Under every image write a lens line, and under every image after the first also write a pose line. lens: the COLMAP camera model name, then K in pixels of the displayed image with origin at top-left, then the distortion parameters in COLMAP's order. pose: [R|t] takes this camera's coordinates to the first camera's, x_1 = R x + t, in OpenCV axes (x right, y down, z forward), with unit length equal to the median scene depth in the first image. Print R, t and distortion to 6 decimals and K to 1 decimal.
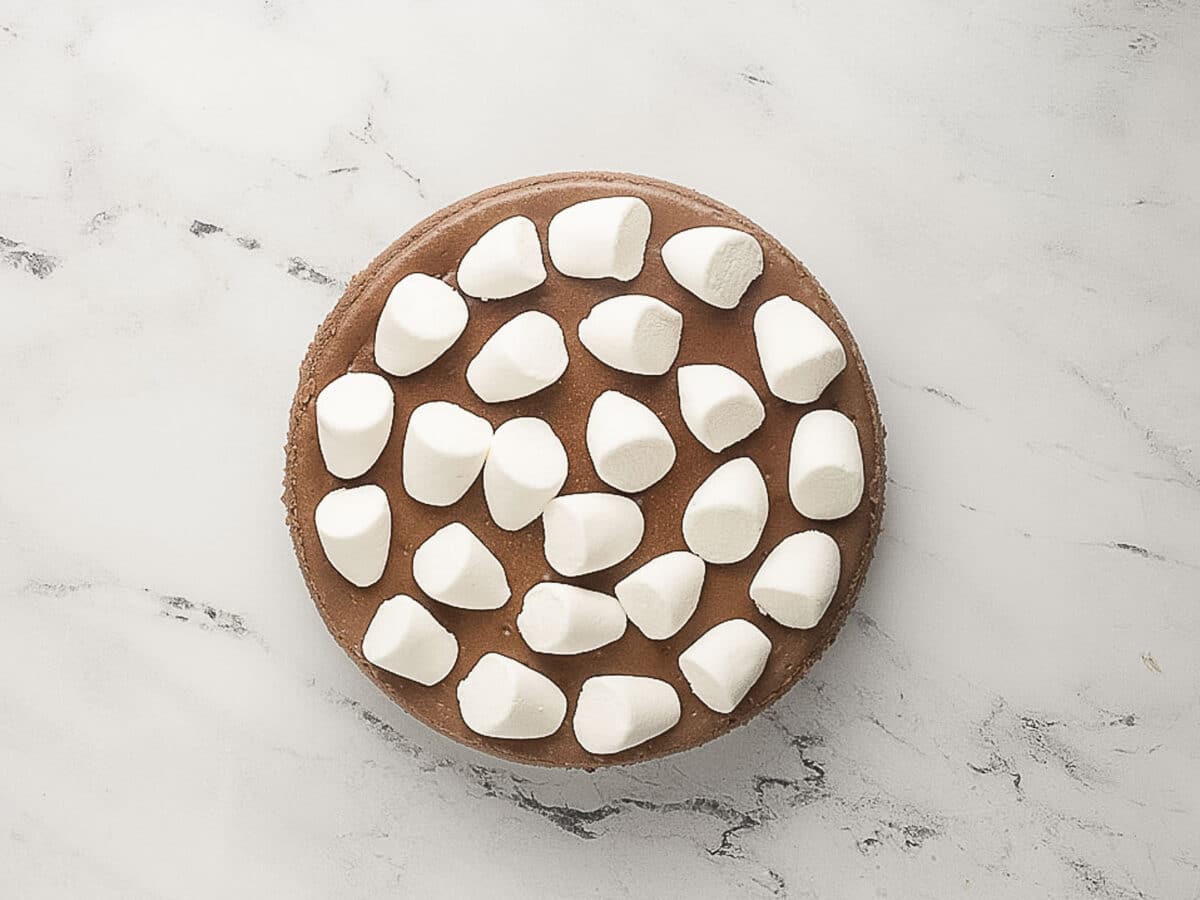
lens RADIAL K [[6072.1, 0, 602.3], [0, 6072.1, 447.5], [0, 0, 1]] dist [-0.865187, 0.000000]
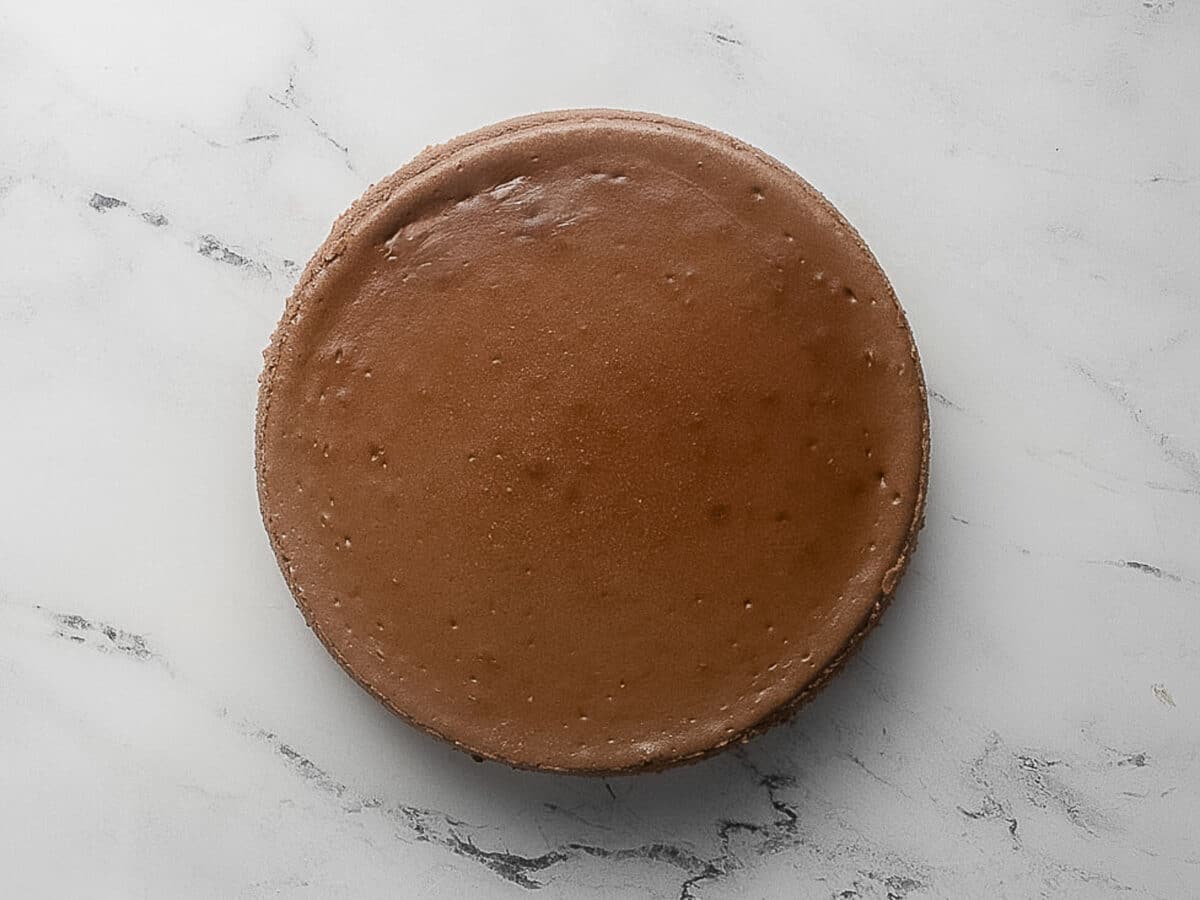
lens RADIAL K [[6072.1, 0, 593.2], [0, 6072.1, 451.6], [0, 0, 1]] dist [-0.865187, 0.000000]
pose [[0.999954, 0.006079, 0.007470, -0.000352], [-0.006075, 0.999981, -0.000567, 0.000602], [-0.007474, 0.000522, 0.999972, 0.108786]]
